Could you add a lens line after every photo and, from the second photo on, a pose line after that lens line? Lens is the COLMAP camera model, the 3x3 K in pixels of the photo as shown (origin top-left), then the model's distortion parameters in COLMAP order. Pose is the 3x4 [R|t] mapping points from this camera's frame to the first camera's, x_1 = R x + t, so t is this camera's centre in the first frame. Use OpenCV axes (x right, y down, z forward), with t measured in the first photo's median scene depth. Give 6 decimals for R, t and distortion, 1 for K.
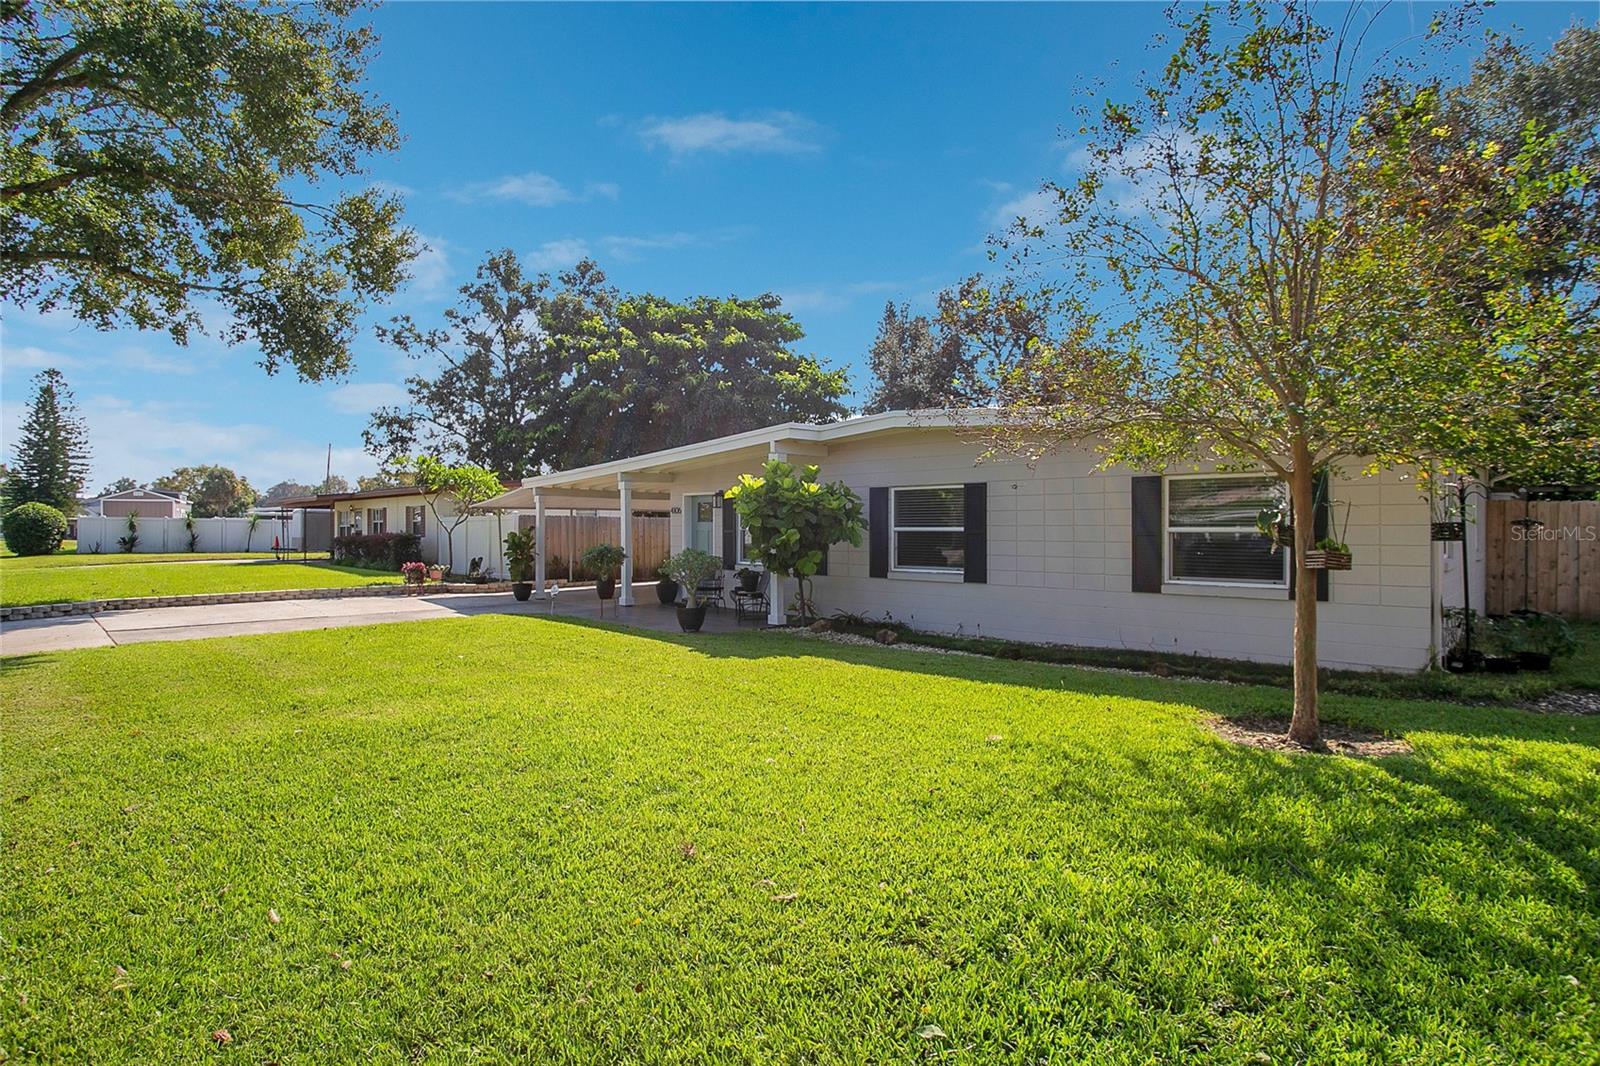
lens RADIAL K [[815.8, 0, 807.7], [0, 815.8, 518.9], [0, 0, 1]] dist [-0.082232, 0.040072]
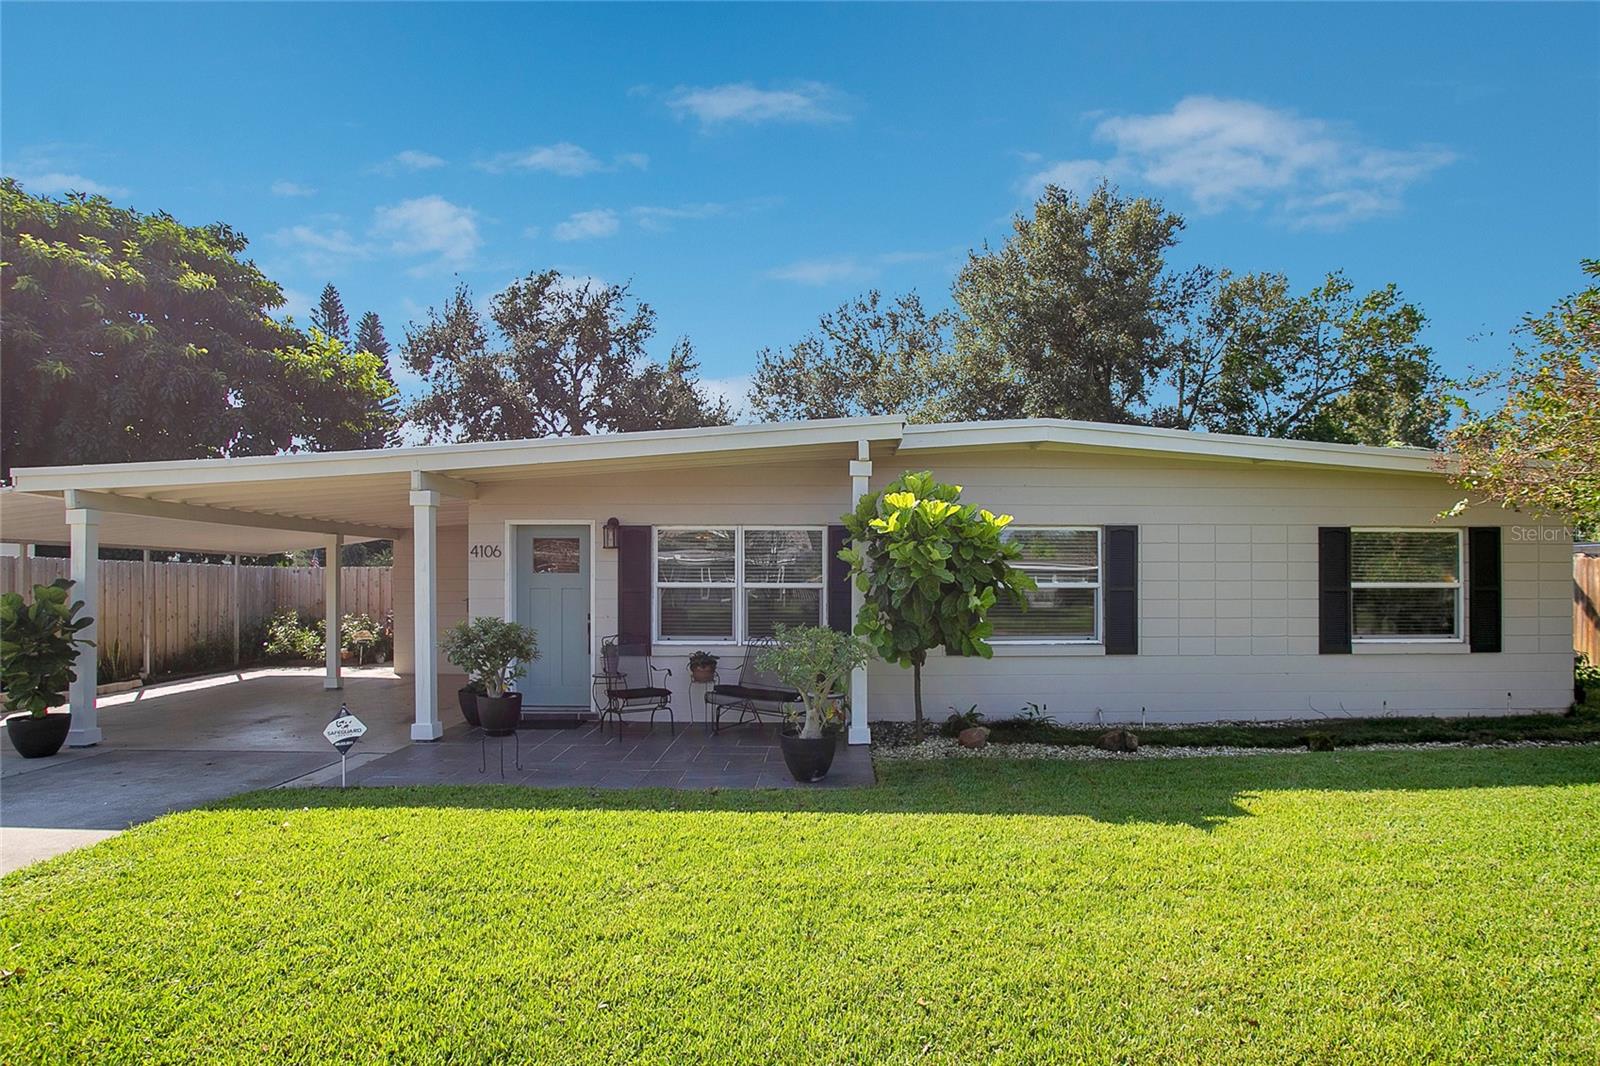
lens RADIAL K [[832.9, 0, 802.3], [0, 832.9, 557.9], [0, 0, 1]] dist [-0.036092, 0.000734]
pose [[0.709336, 0.021004, 0.704557, -0.541193], [-0.008186, 0.999734, -0.021561, 0.005895], [-0.704823, 0.009527, 0.709319, 0.623345]]
